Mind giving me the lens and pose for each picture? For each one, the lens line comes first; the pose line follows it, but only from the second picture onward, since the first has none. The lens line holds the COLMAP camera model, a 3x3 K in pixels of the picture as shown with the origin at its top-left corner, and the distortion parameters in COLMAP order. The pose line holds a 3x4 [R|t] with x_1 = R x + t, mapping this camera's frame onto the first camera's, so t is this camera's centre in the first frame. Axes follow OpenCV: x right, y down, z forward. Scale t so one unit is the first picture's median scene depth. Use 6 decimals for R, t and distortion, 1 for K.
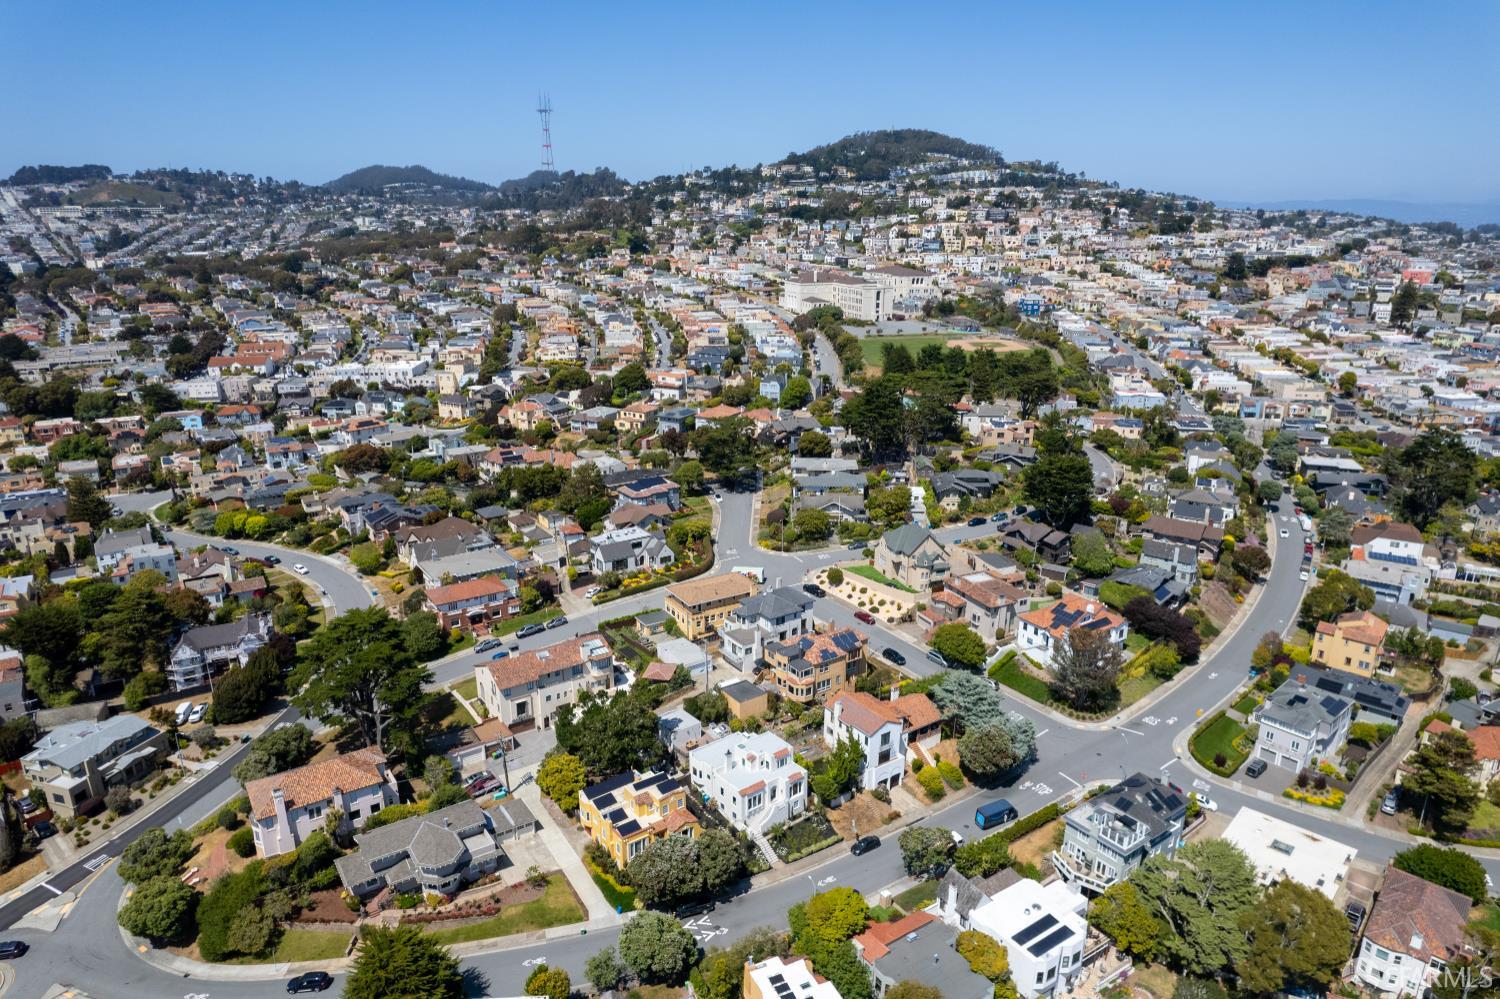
lens RADIAL K [[960.9, 0, 750.0], [0, 960.9, 499.5], [0, 0, 1]] dist [-0.076741, 0.067183]
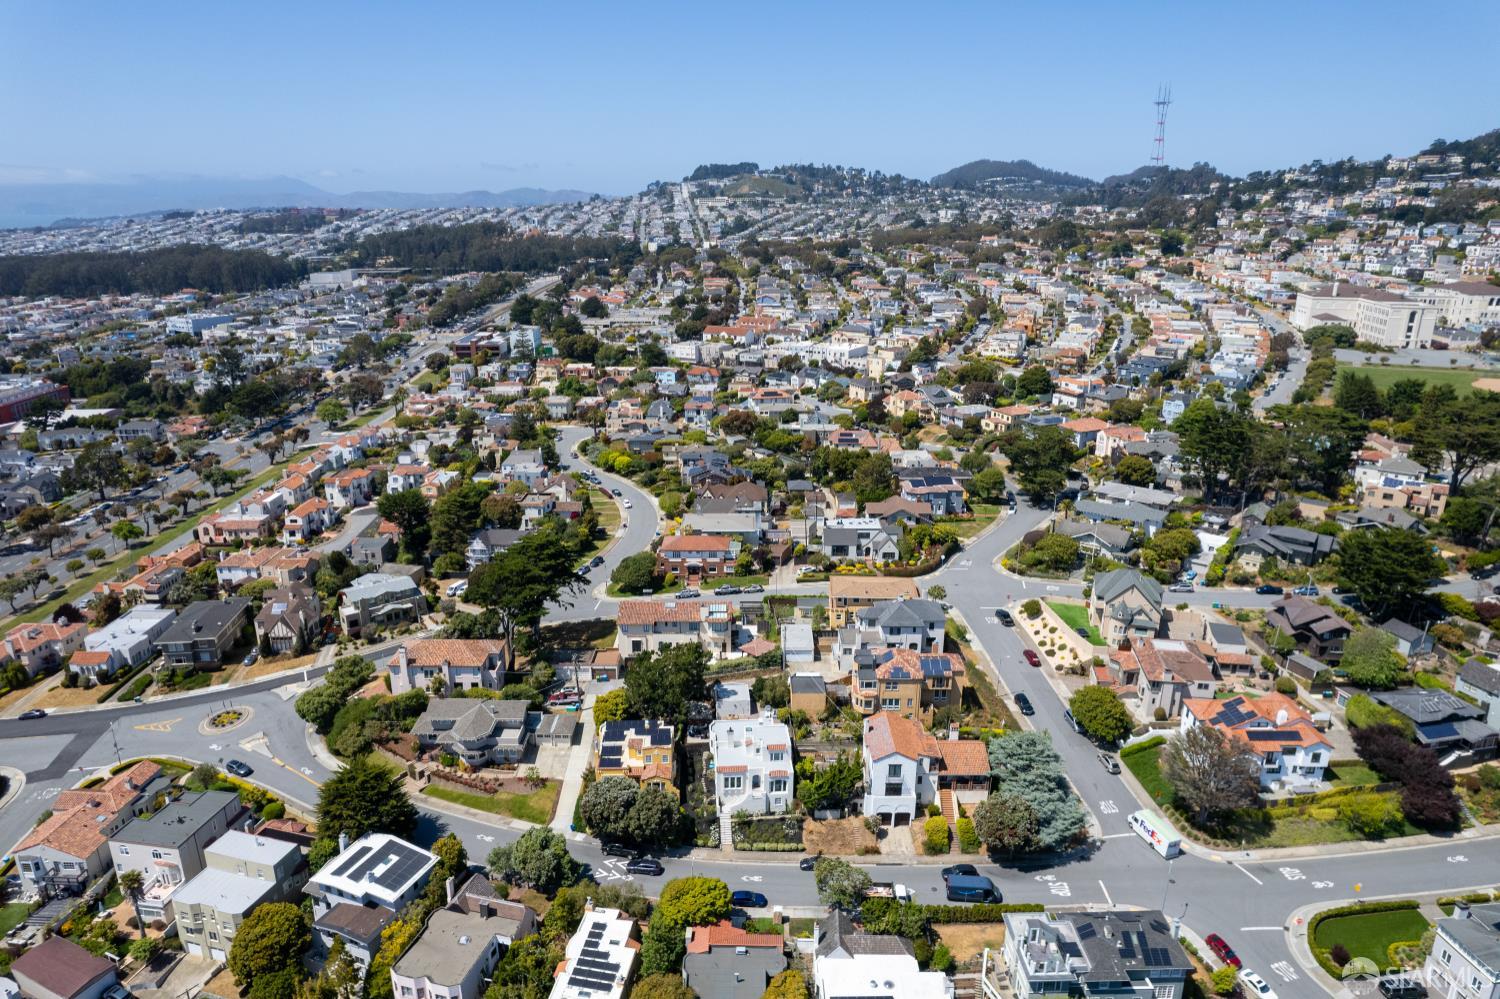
lens RADIAL K [[960.9, 0, 750.0], [0, 960.9, 499.5], [0, 0, 1]] dist [-0.076741, 0.067183]
pose [[0.824971, 0.170157, -0.538953, 0.278861], [-0.167784, 0.984346, 0.053950, -0.020842], [0.539696, 0.045921, 0.840606, 0.075271]]
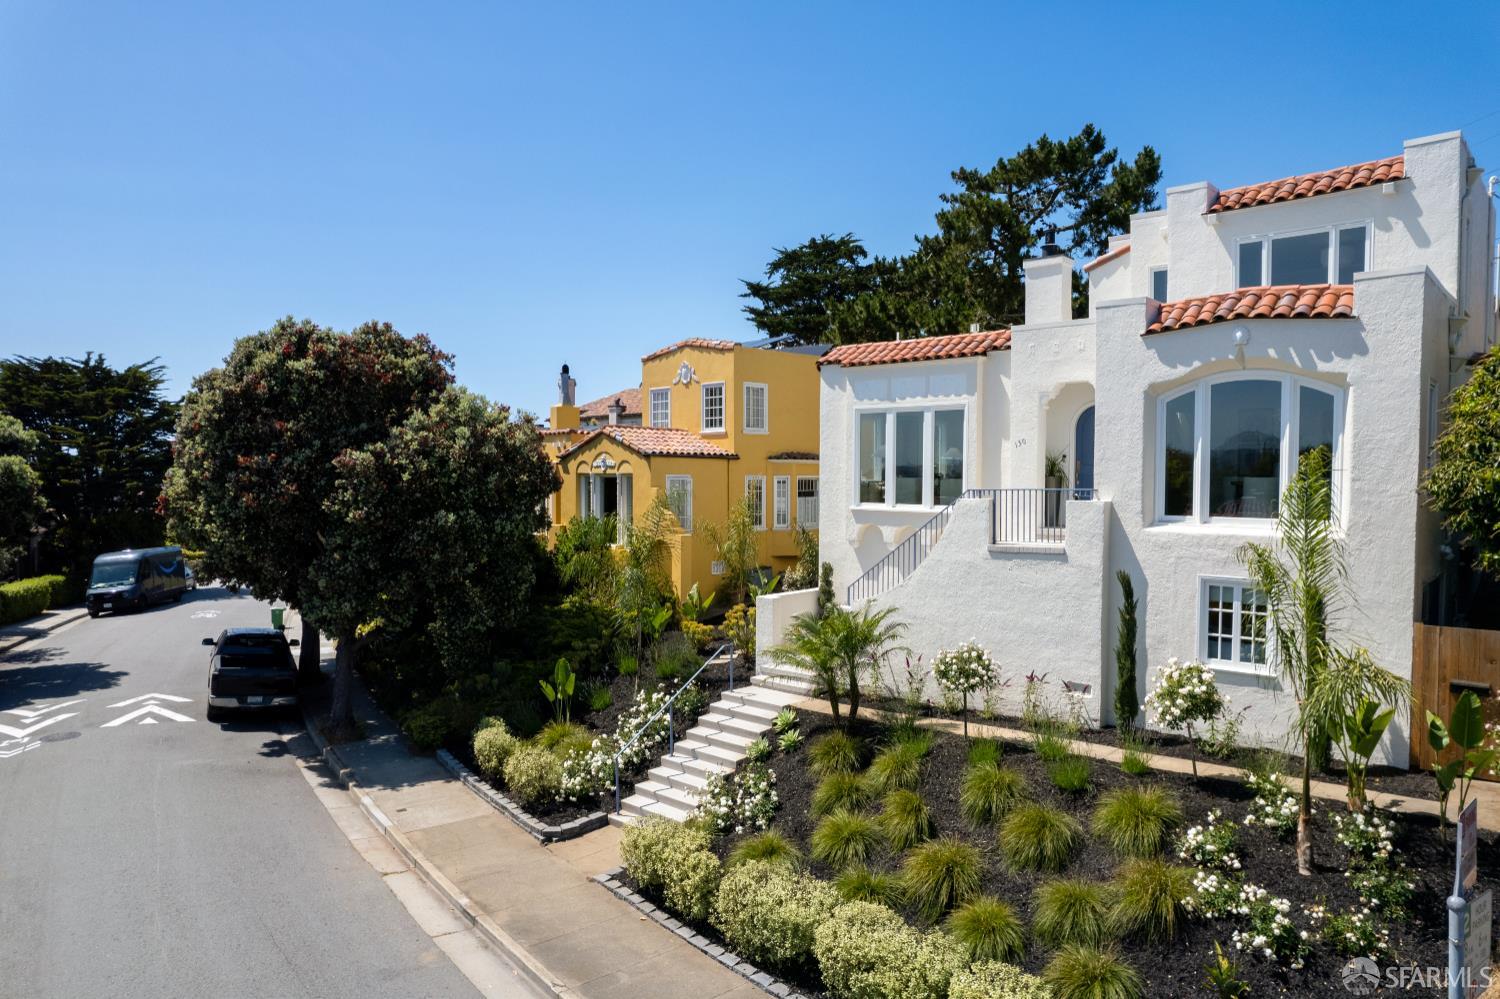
lens RADIAL K [[960.9, 0, 750.0], [0, 960.9, 499.5], [0, 0, 1]] dist [-0.076741, 0.067183]
pose [[0.157546, 0.030556, -0.987039, 0.074591], [-0.291583, 0.956396, -0.016933, 0.178400], [0.943482, 0.290471, 0.159586, 0.515520]]
